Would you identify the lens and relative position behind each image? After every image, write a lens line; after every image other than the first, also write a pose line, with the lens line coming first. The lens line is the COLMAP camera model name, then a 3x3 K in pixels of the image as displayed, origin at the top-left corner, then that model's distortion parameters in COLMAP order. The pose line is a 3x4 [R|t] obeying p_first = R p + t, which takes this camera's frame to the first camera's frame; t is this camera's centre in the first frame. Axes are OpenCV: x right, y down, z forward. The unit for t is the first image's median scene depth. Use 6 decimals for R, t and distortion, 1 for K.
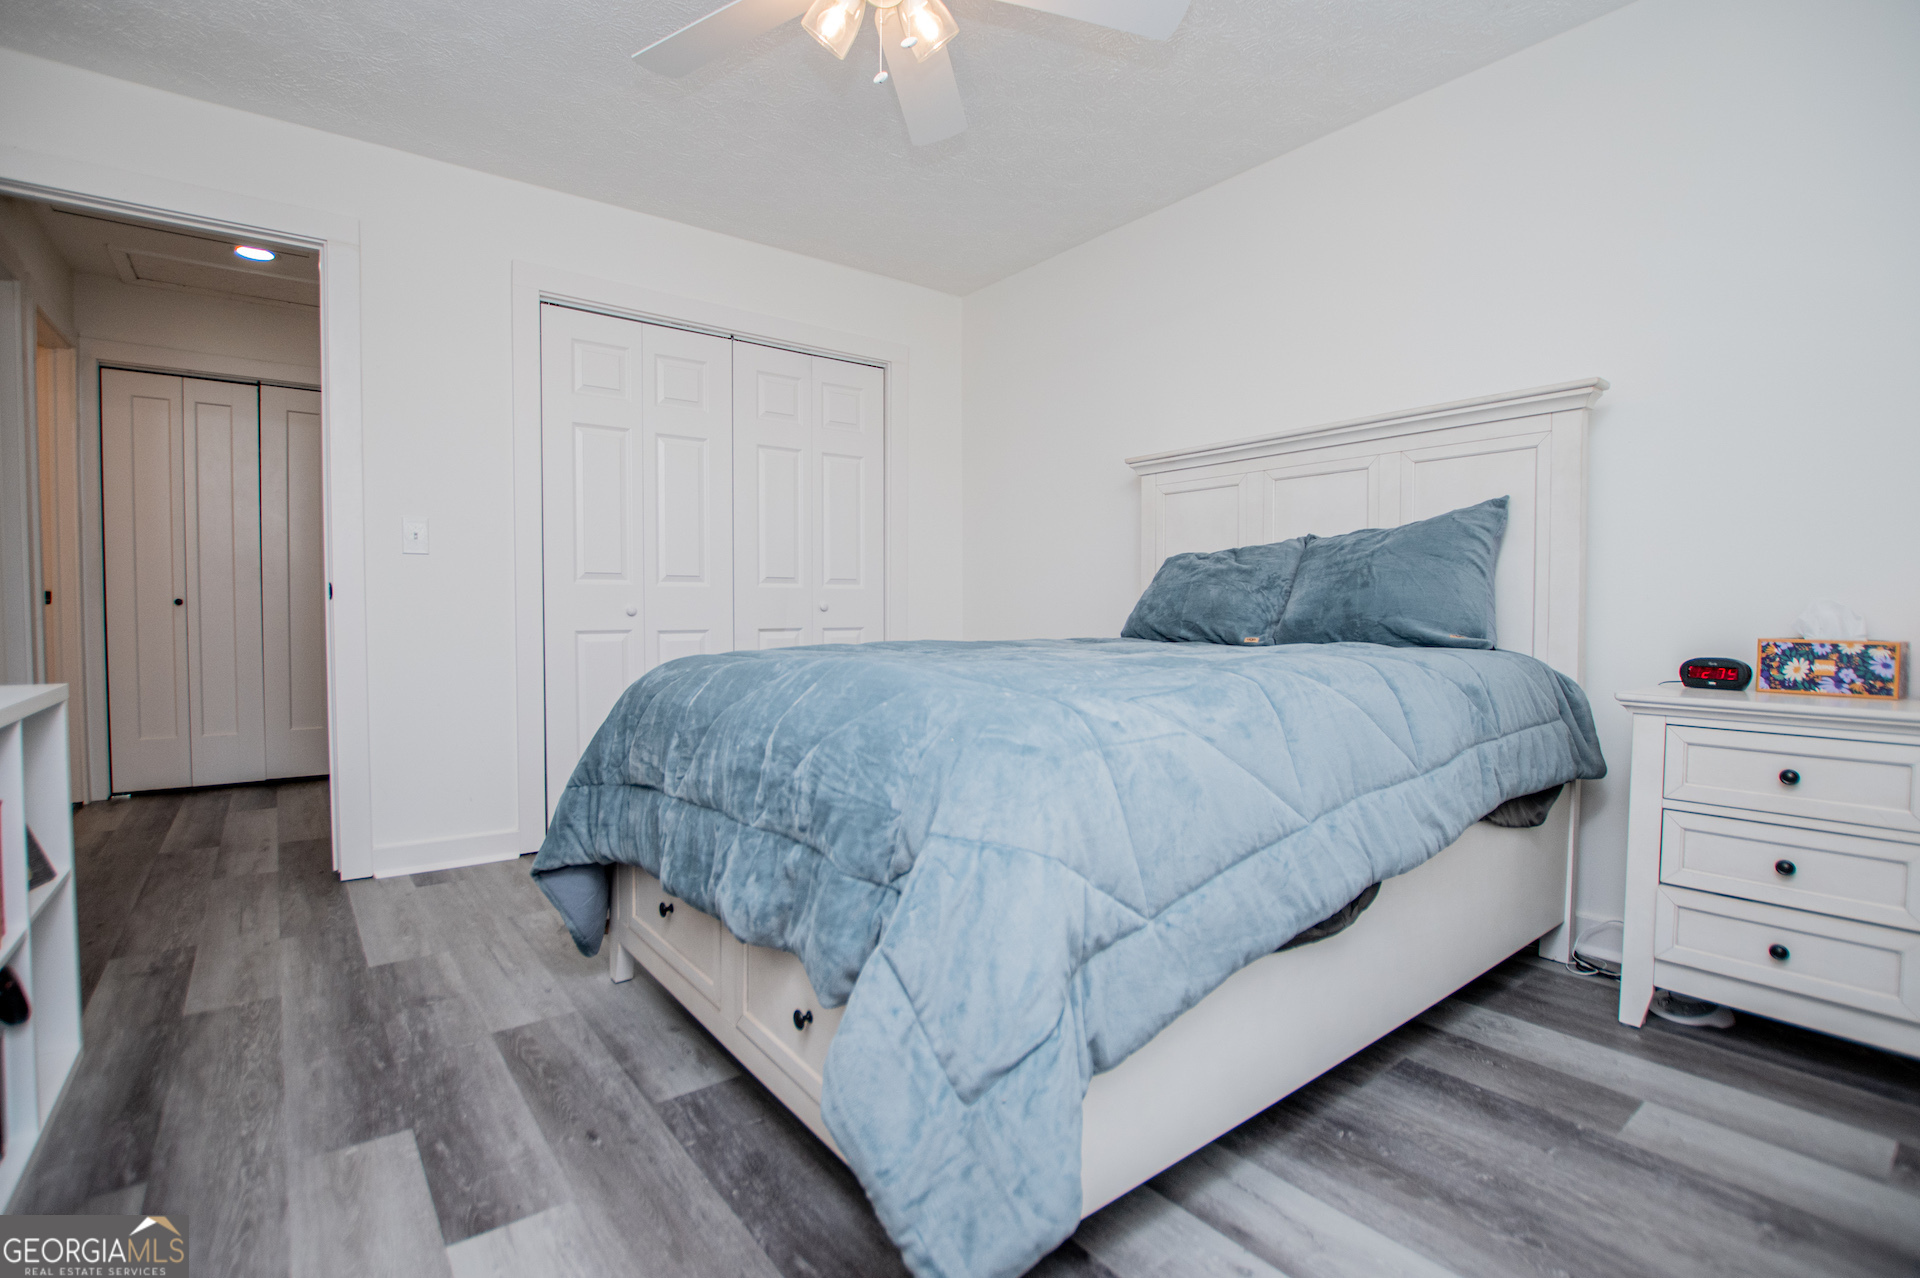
lens RADIAL K [[856.8, 0, 943.7], [0, 856.8, 638.7], [0, 0, 1]] dist [-0.029041, 0.002268]
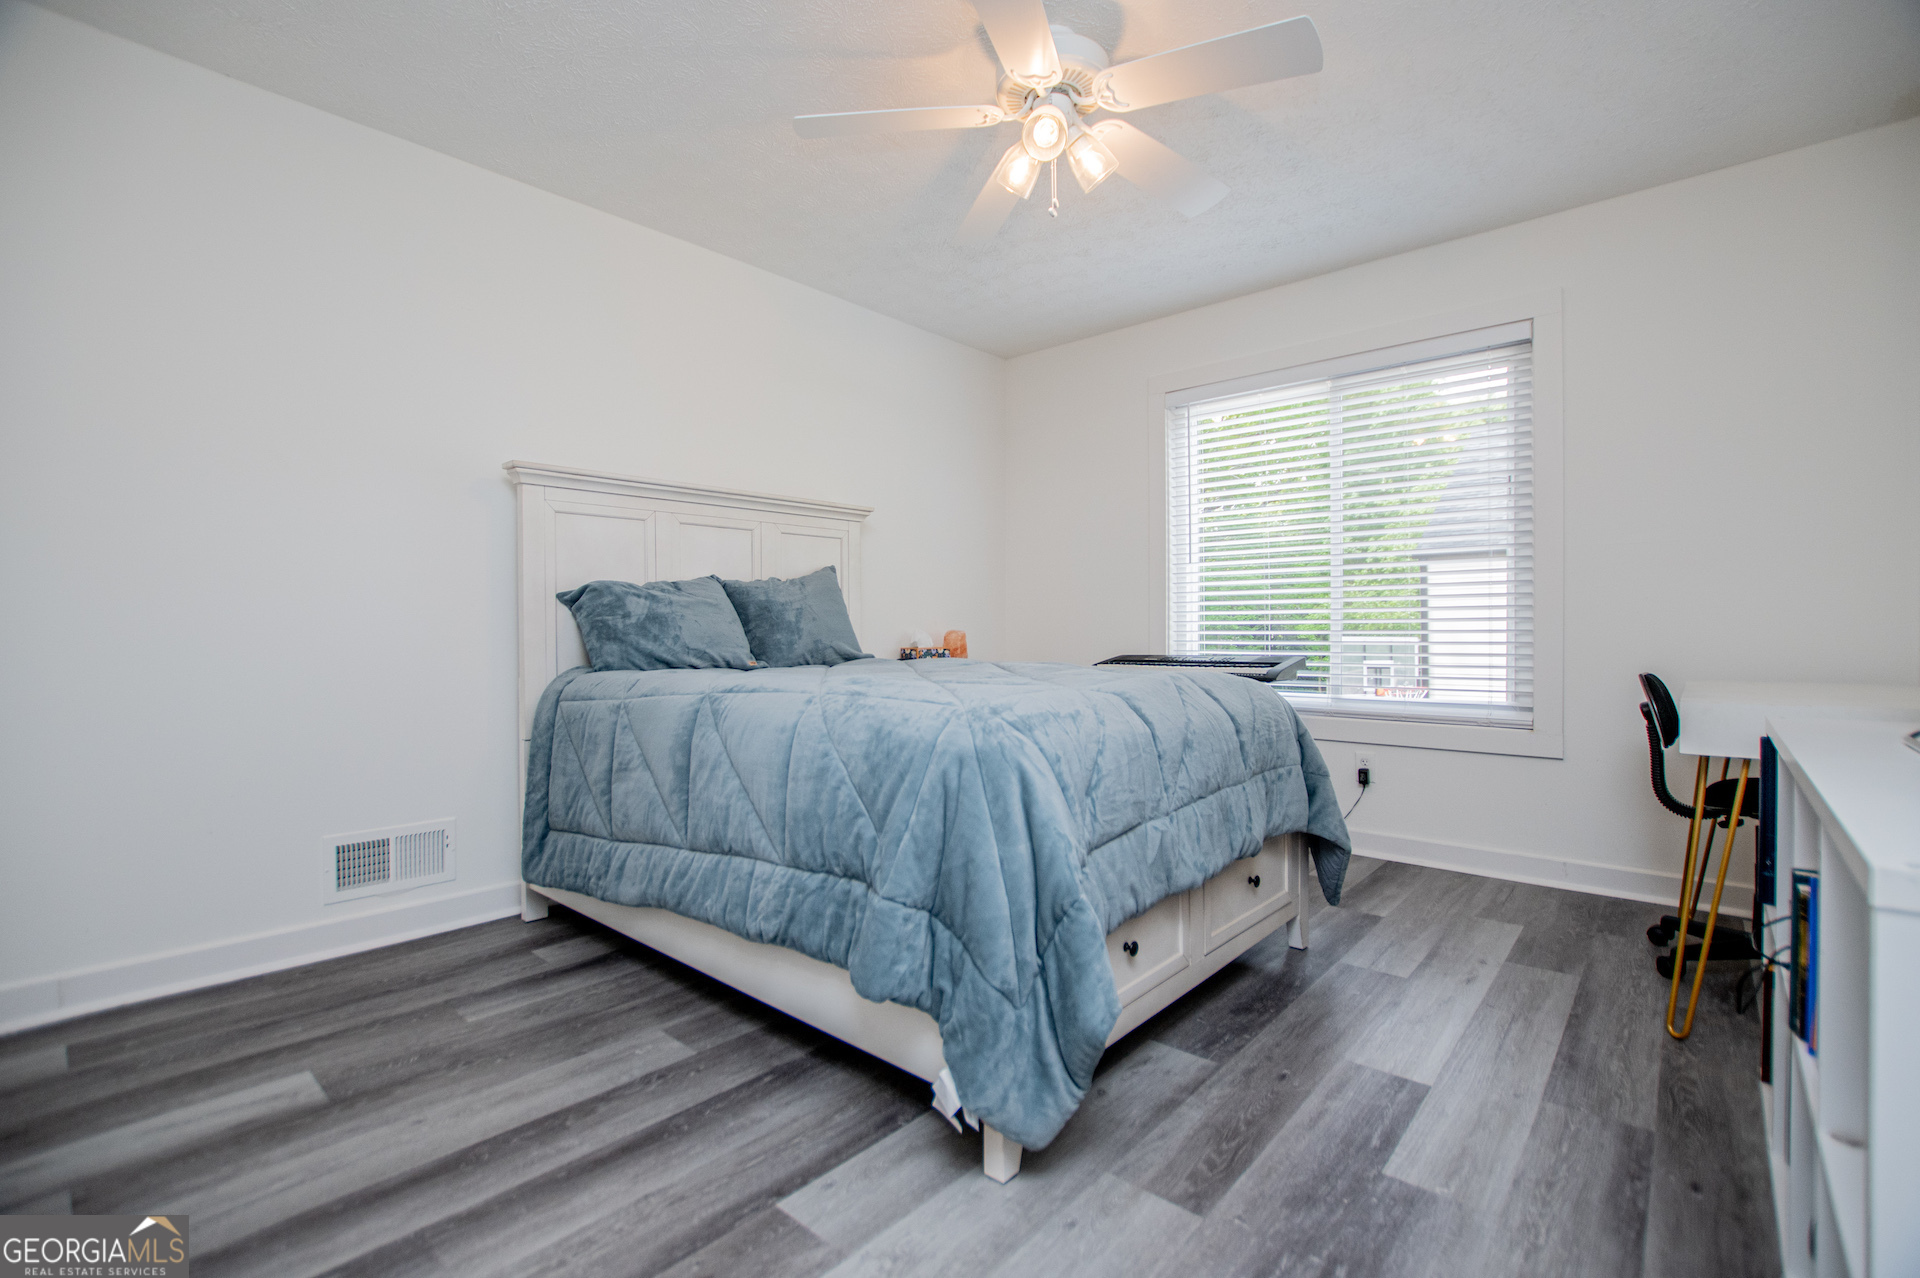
lens RADIAL K [[856.8, 0, 945.5], [0, 856.8, 632.1], [0, 0, 1]] dist [-0.029041, 0.002268]
pose [[-0.167561, -0.003660, 0.985855, -1.426228], [0.041632, 0.999075, 0.010785, -0.072187], [-0.984982, 0.042850, -0.167253, 1.543459]]
